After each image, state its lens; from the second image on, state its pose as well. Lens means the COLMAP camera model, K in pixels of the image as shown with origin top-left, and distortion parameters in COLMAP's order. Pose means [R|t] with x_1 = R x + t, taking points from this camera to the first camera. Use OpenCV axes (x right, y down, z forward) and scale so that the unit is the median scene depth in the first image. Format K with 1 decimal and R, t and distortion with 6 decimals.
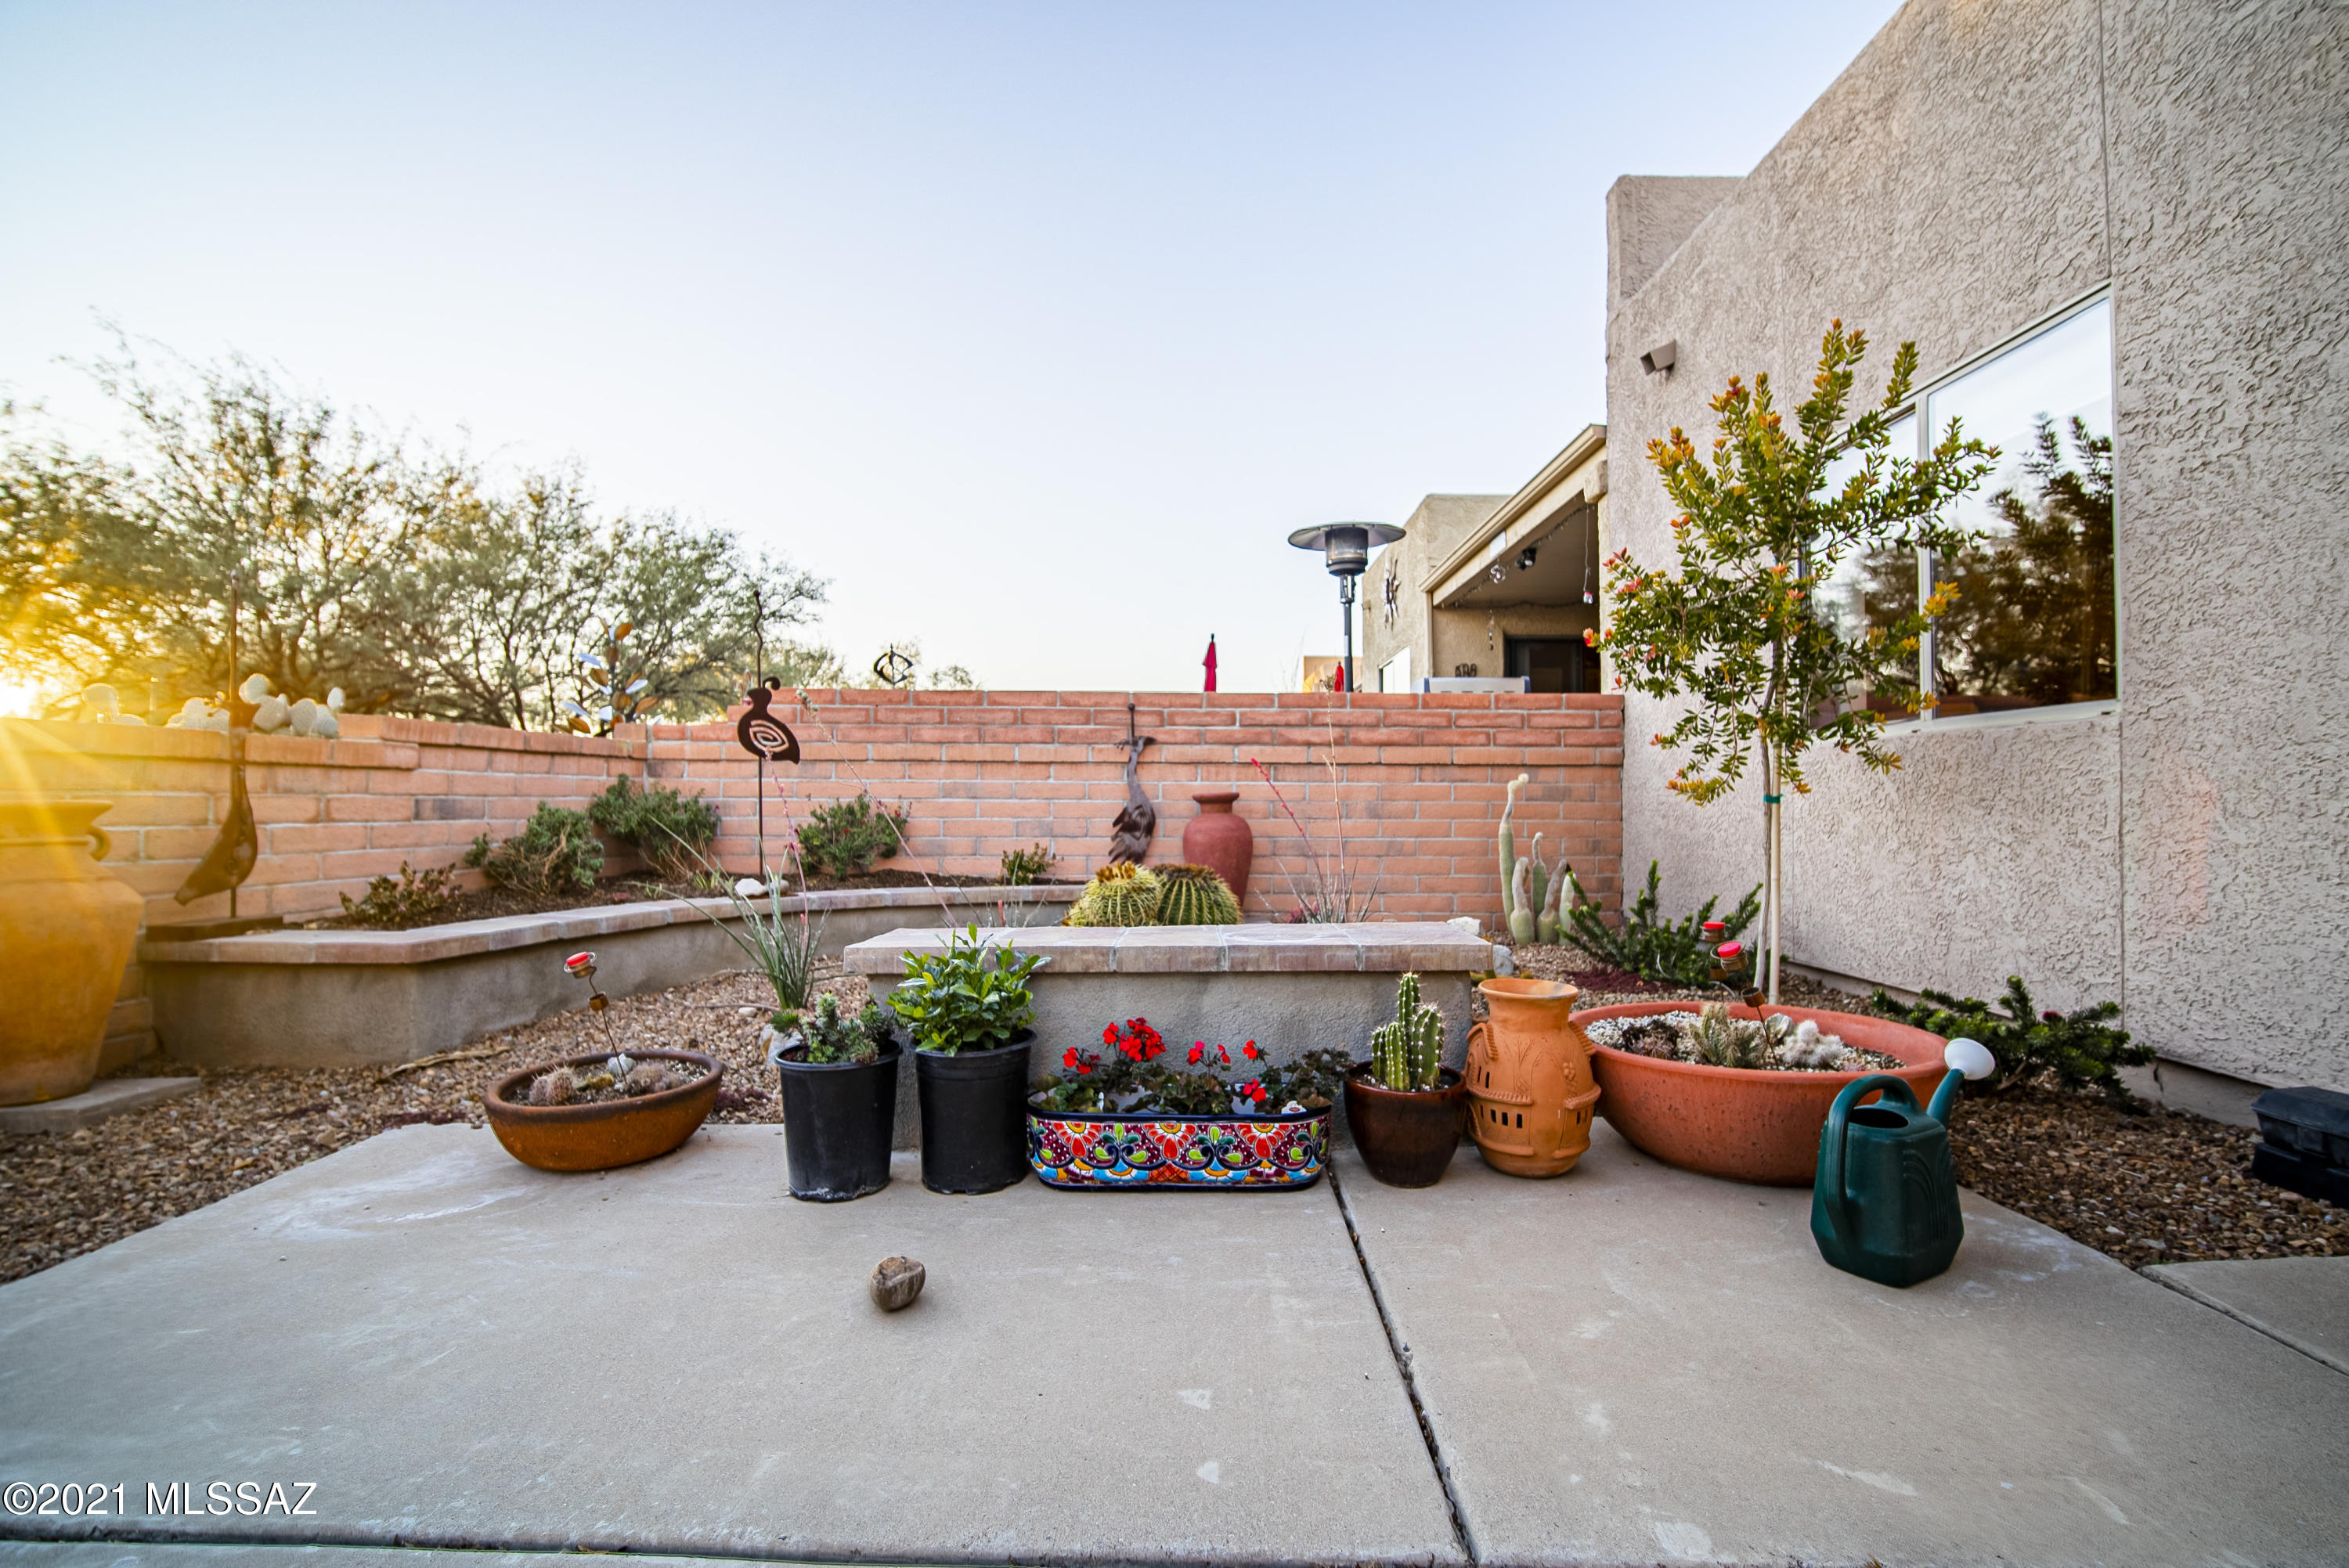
lens RADIAL K [[1037.9, 0, 1186.0], [0, 1037.9, 770.6], [0, 0, 1]] dist [-0.014827, 0.001666]
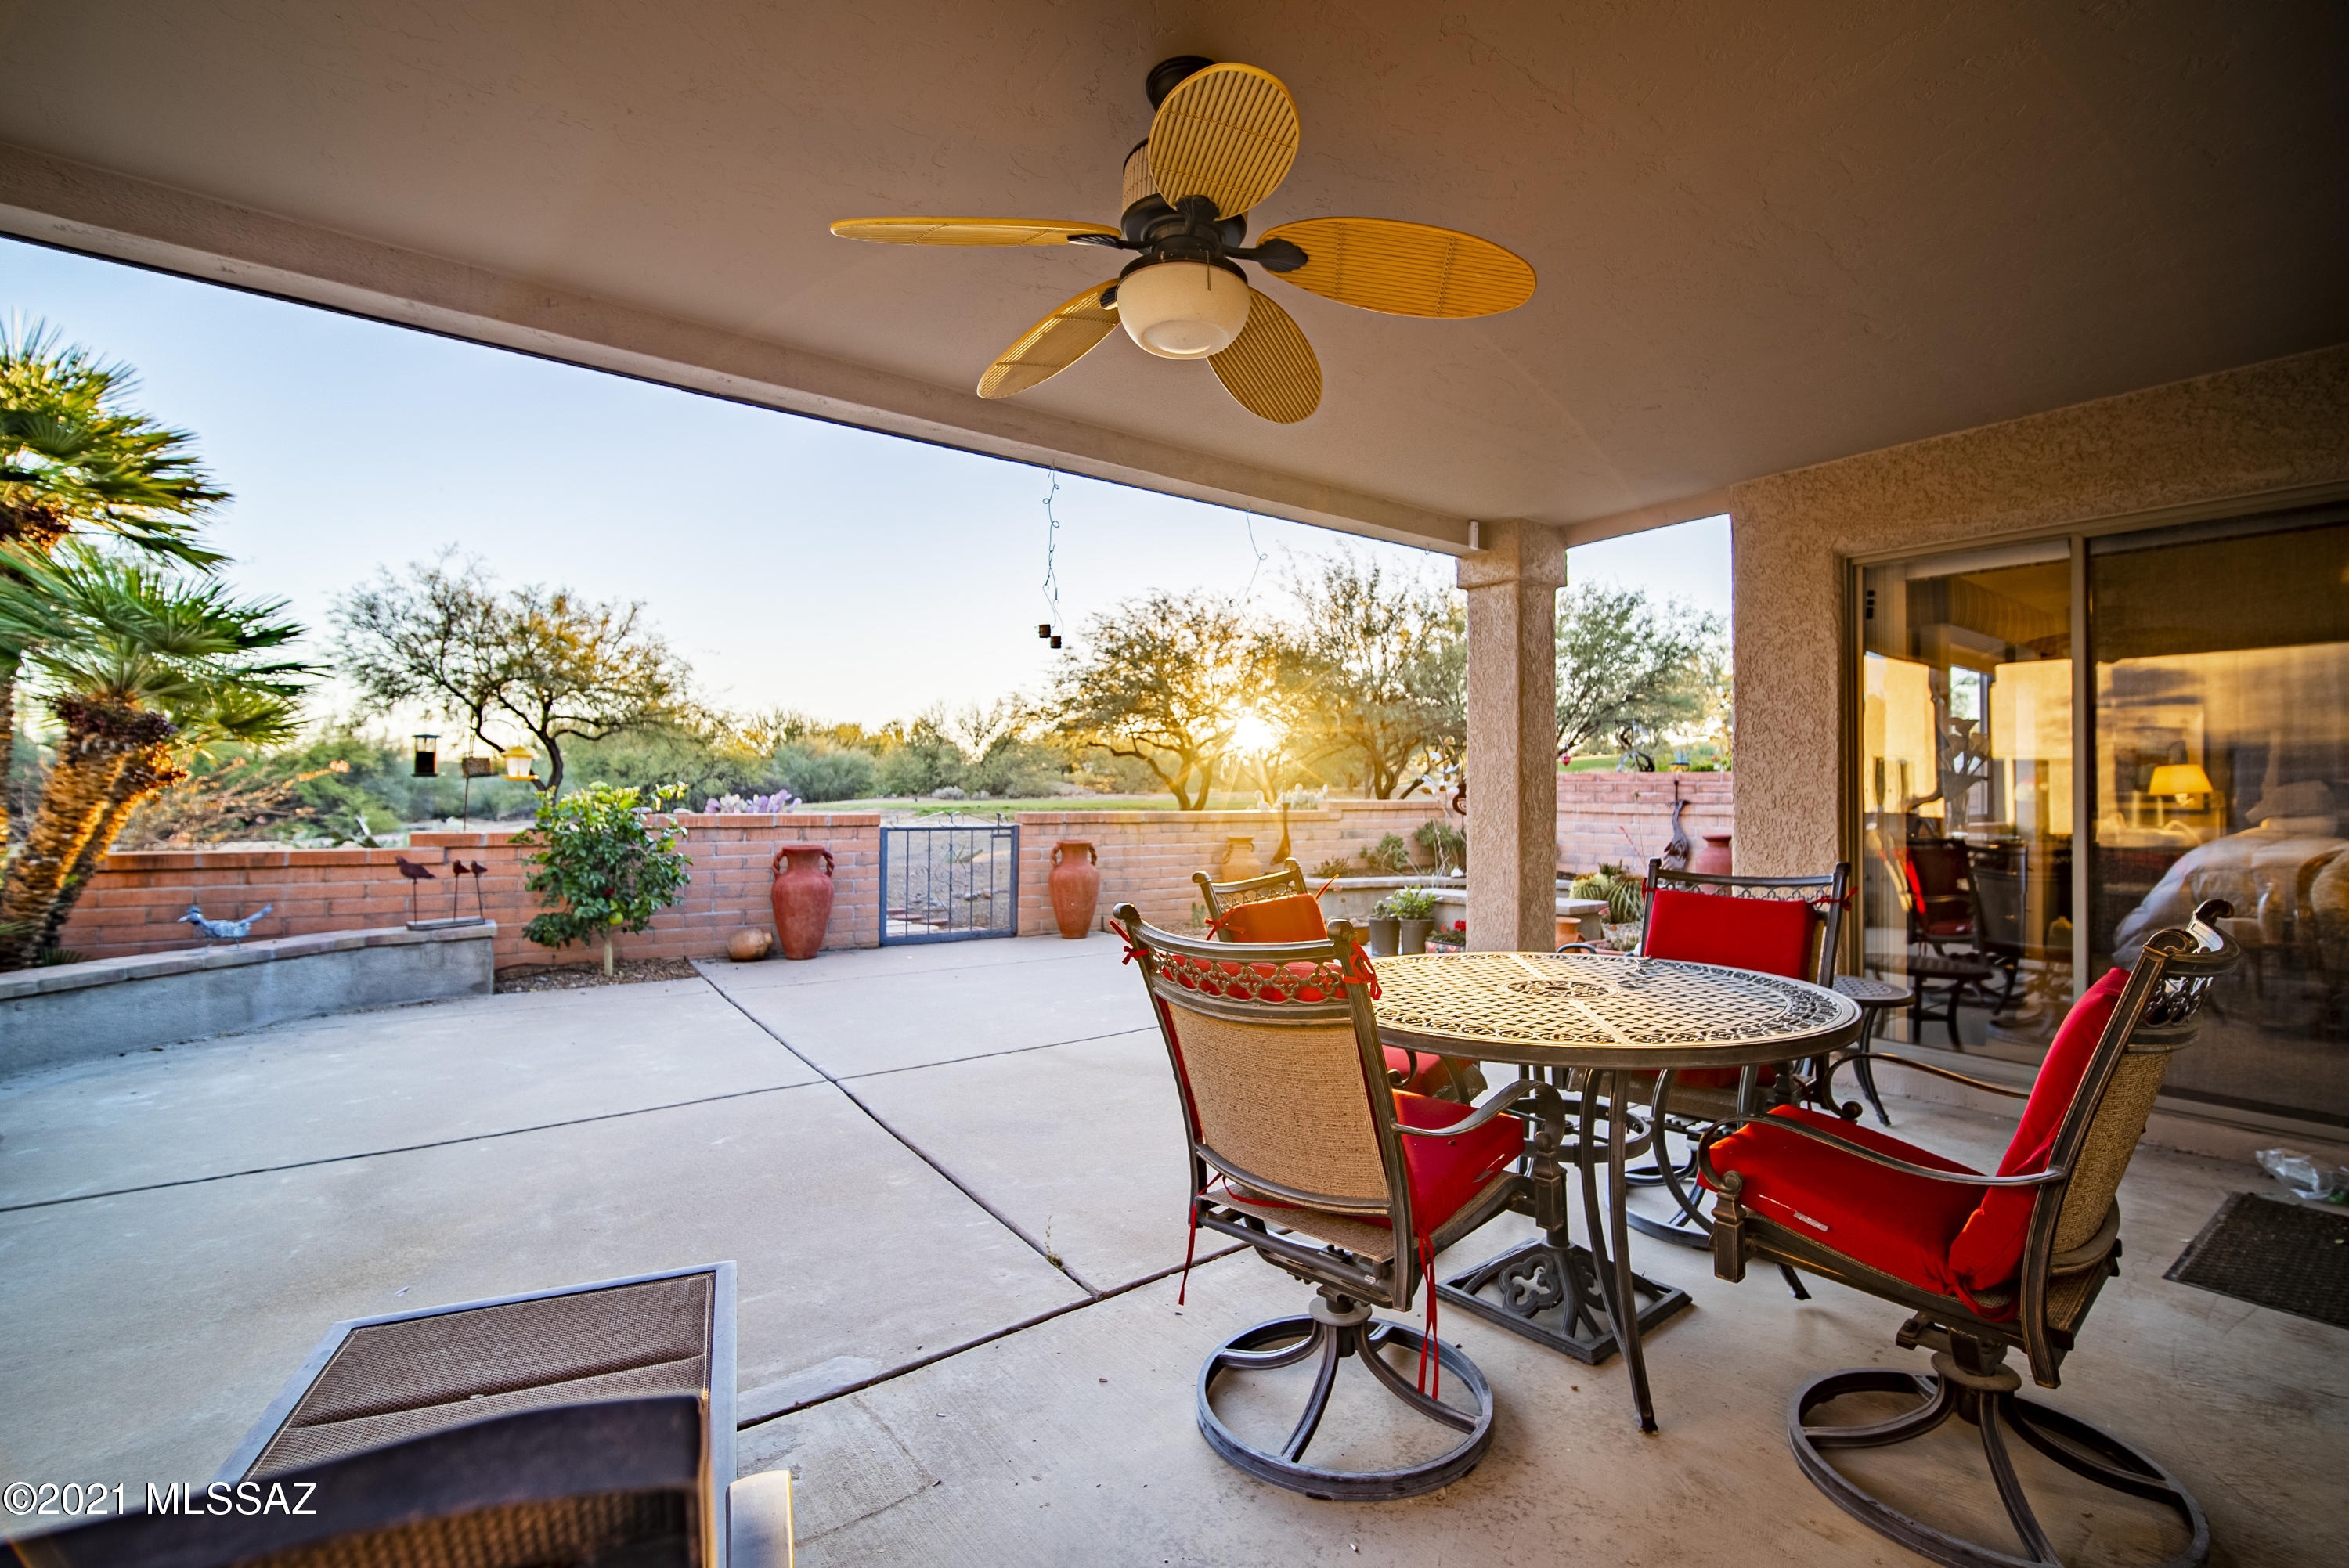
lens RADIAL K [[1037.9, 0, 1189.3], [0, 1037.9, 777.5], [0, 0, 1]] dist [-0.014827, 0.001666]
pose [[0.601059, -0.009874, -0.799144, 0.859938], [0.021946, 0.999751, 0.004153, -0.097838], [0.798903, -0.020034, 0.601126, -0.680977]]
